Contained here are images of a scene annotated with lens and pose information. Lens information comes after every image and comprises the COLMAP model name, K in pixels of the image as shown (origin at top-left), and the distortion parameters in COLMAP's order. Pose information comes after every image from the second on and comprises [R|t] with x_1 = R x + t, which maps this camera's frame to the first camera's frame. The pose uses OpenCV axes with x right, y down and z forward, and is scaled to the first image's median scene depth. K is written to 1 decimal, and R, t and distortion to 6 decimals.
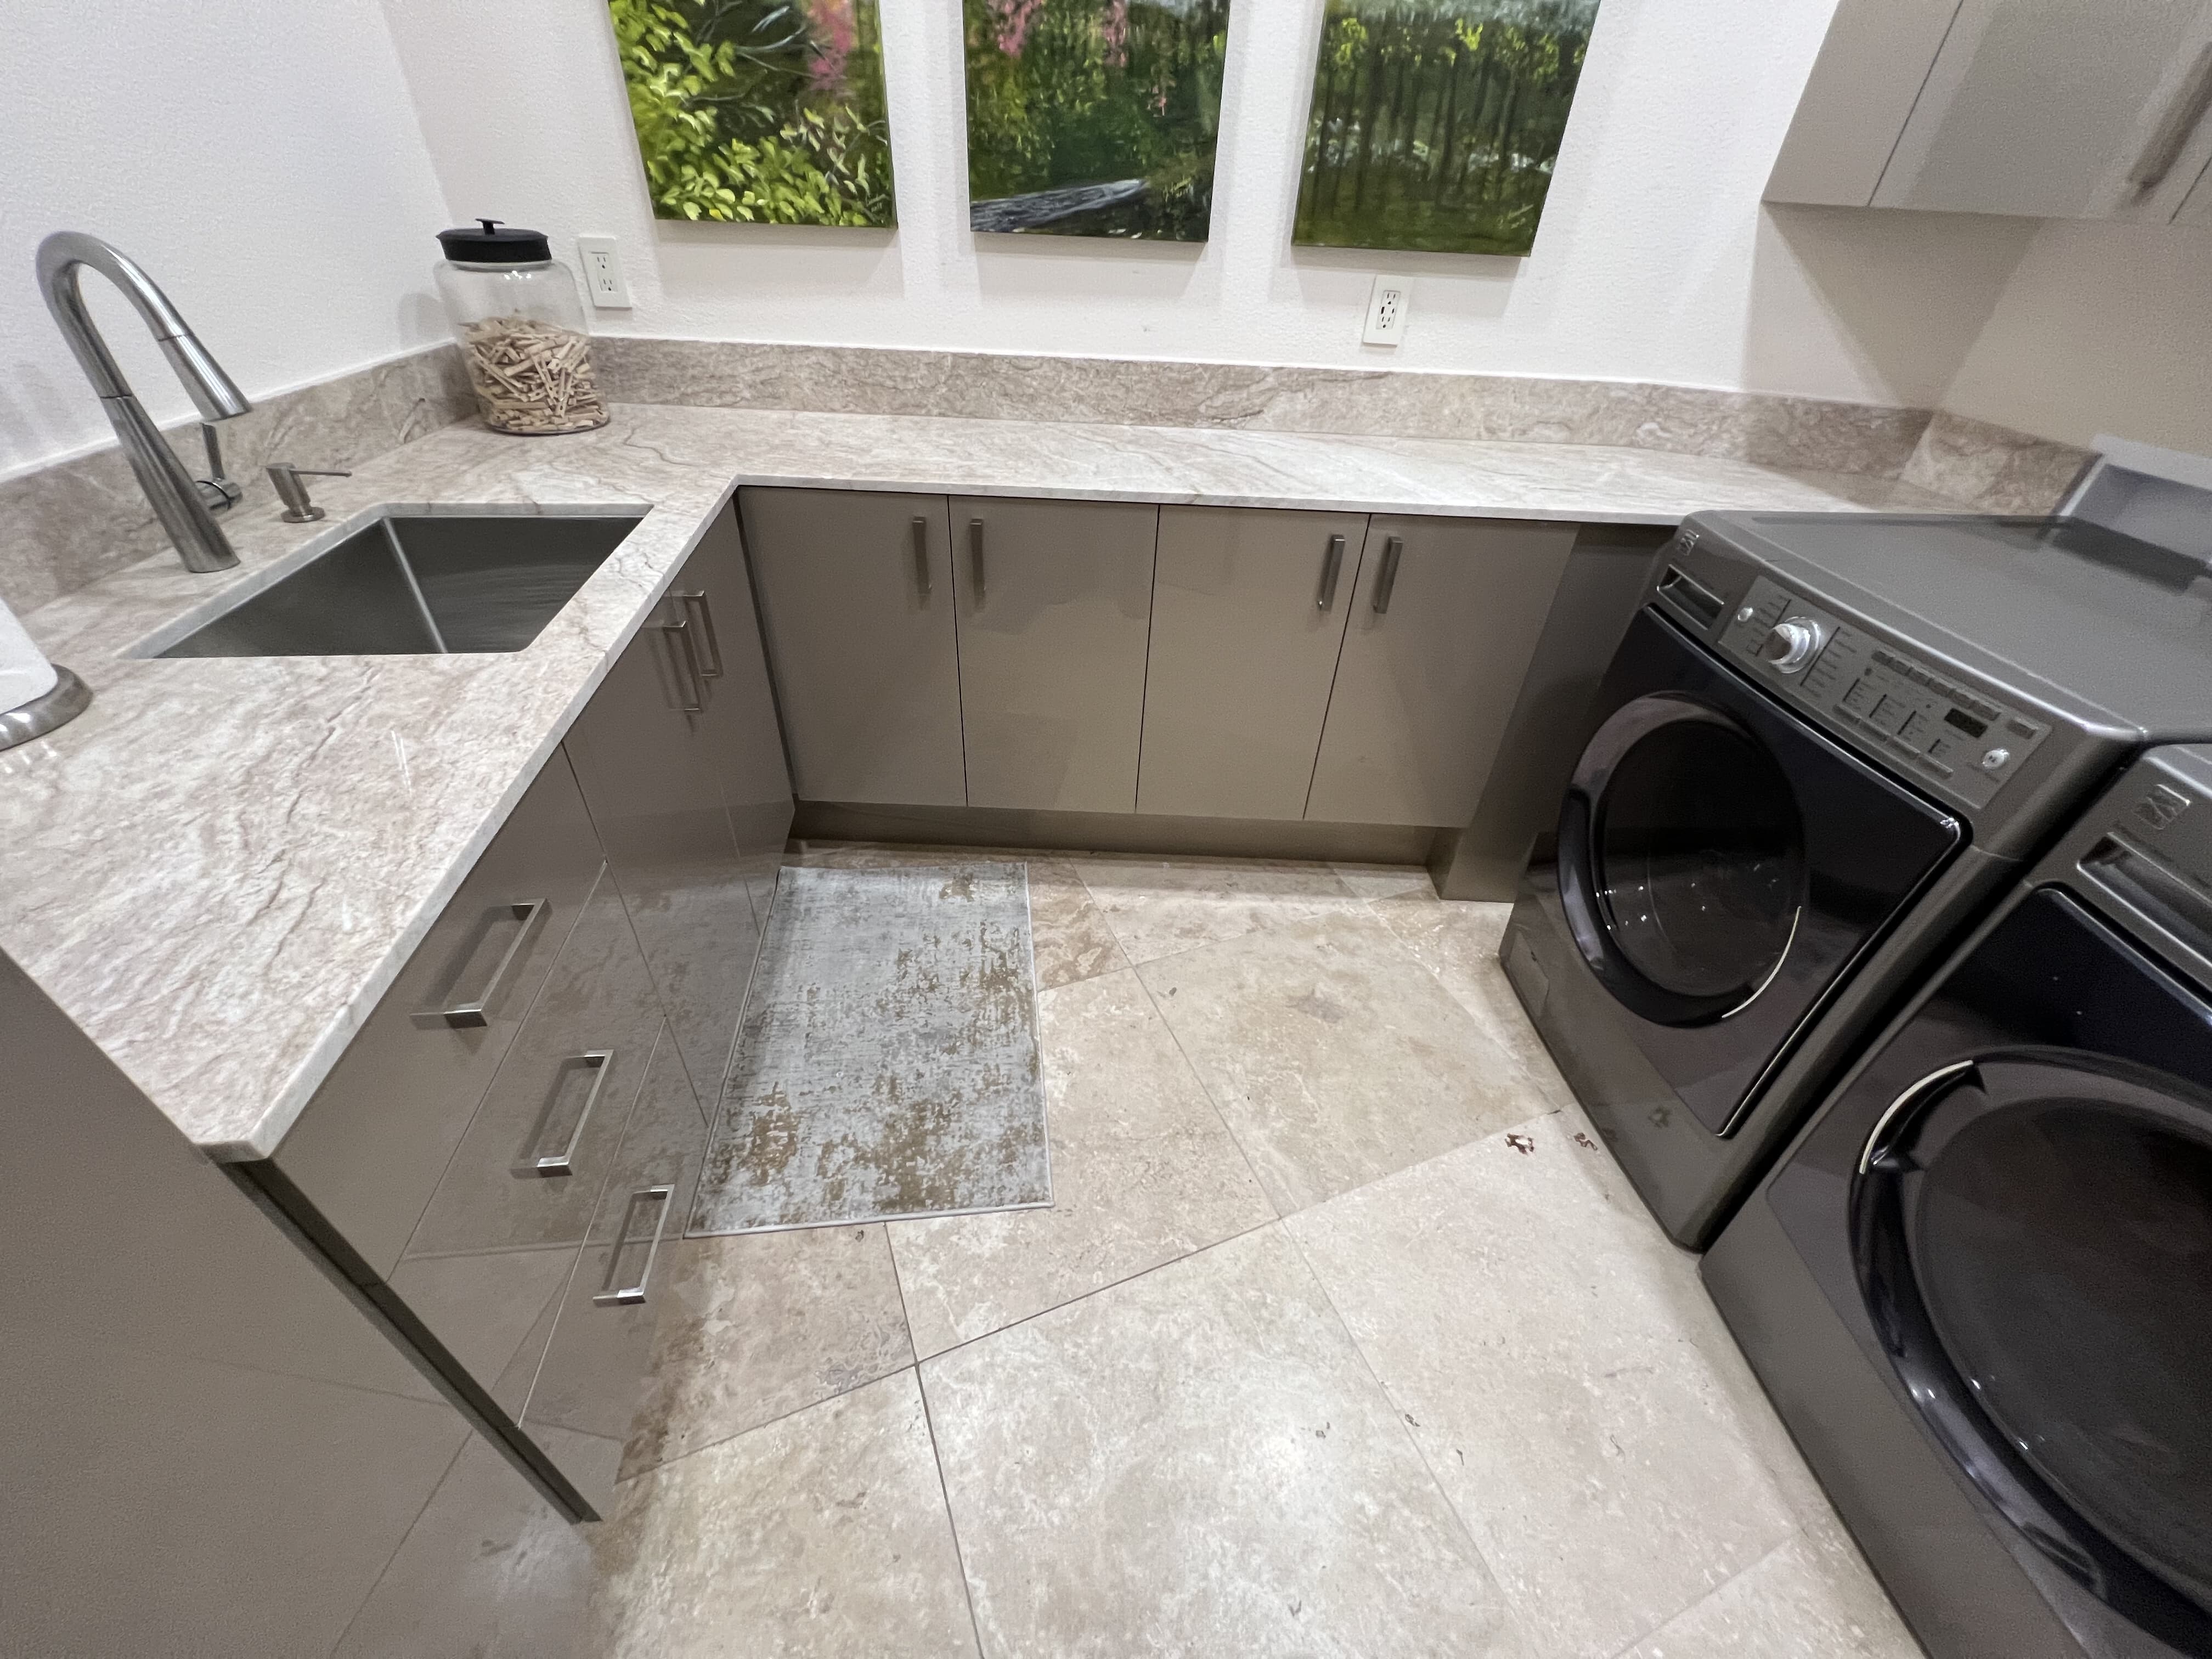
lens RADIAL K [[881.2, 0, 1100.4], [0, 881.2, 826.1], [0, 0, 1]] dist [-0.001335, 0.000340]
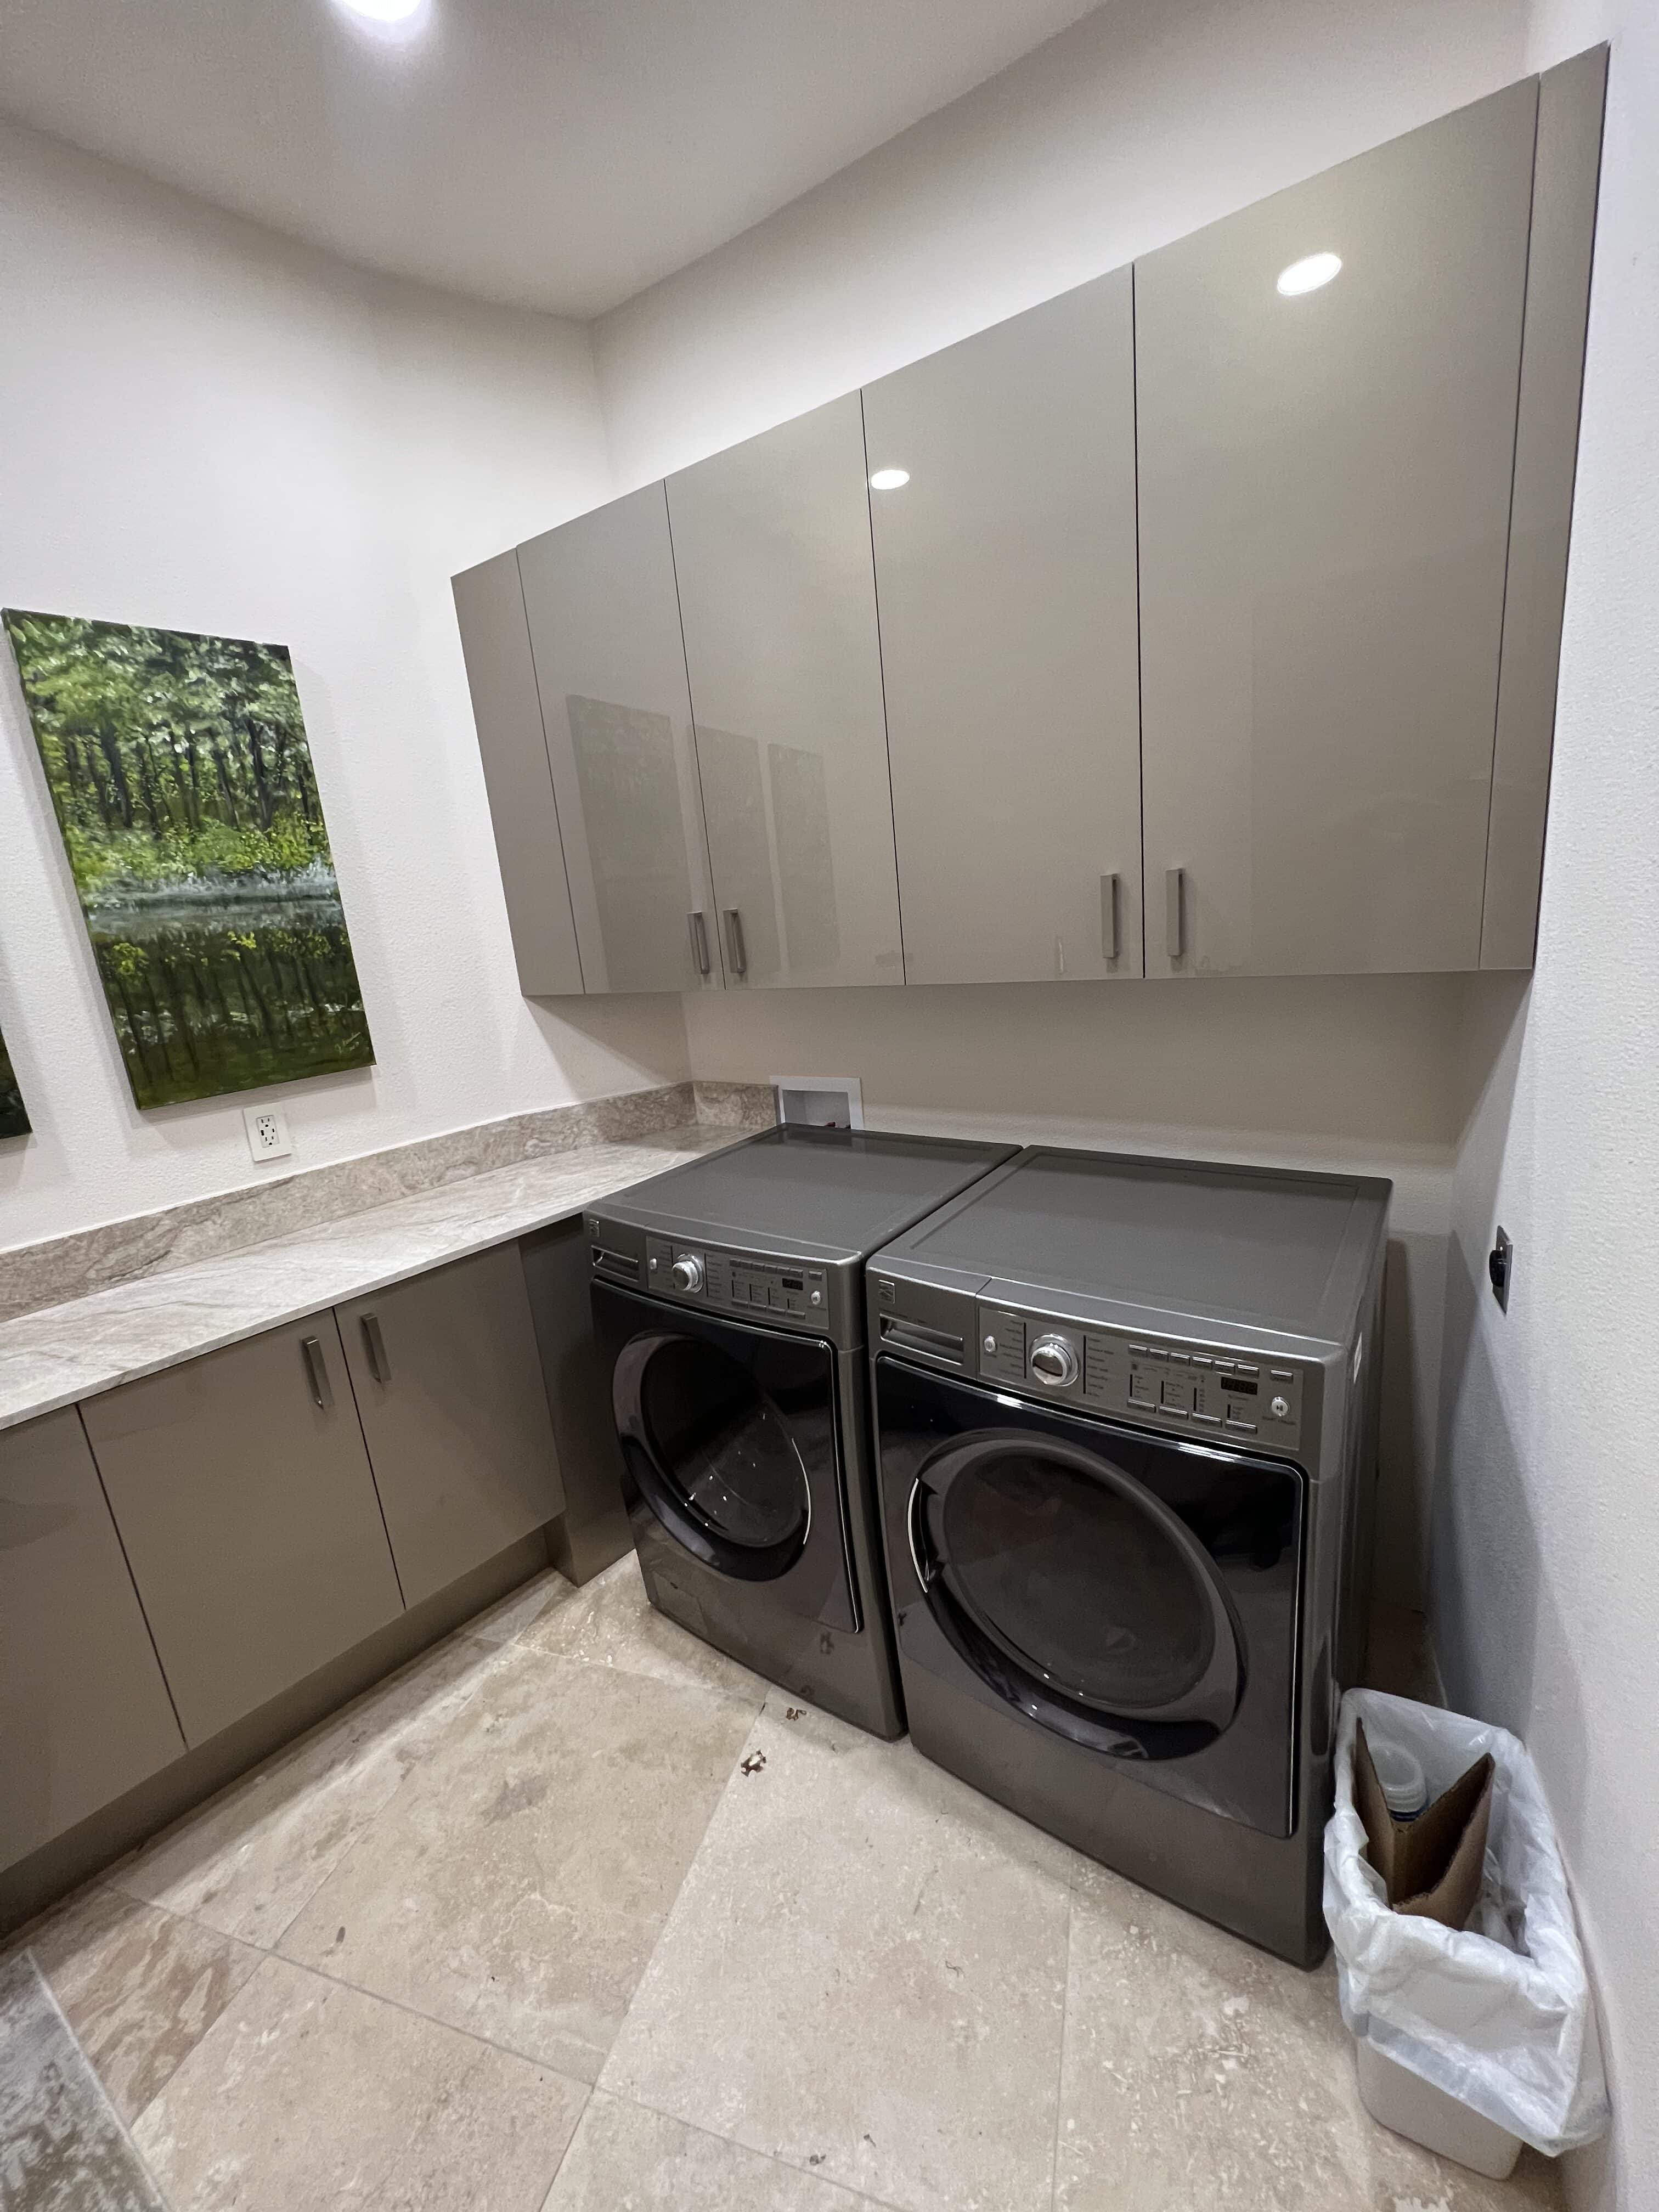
lens RADIAL K [[881.2, 0, 830.5], [0, 881.2, 1098.3], [0, 0, 1]] dist [-0.001335, 0.000340]
pose [[0.642826, -0.268609, 0.717373, 0.002080], [0.548672, 0.814969, -0.186503, -0.034745], [-0.534541, 0.513492, 0.671262, -0.144405]]
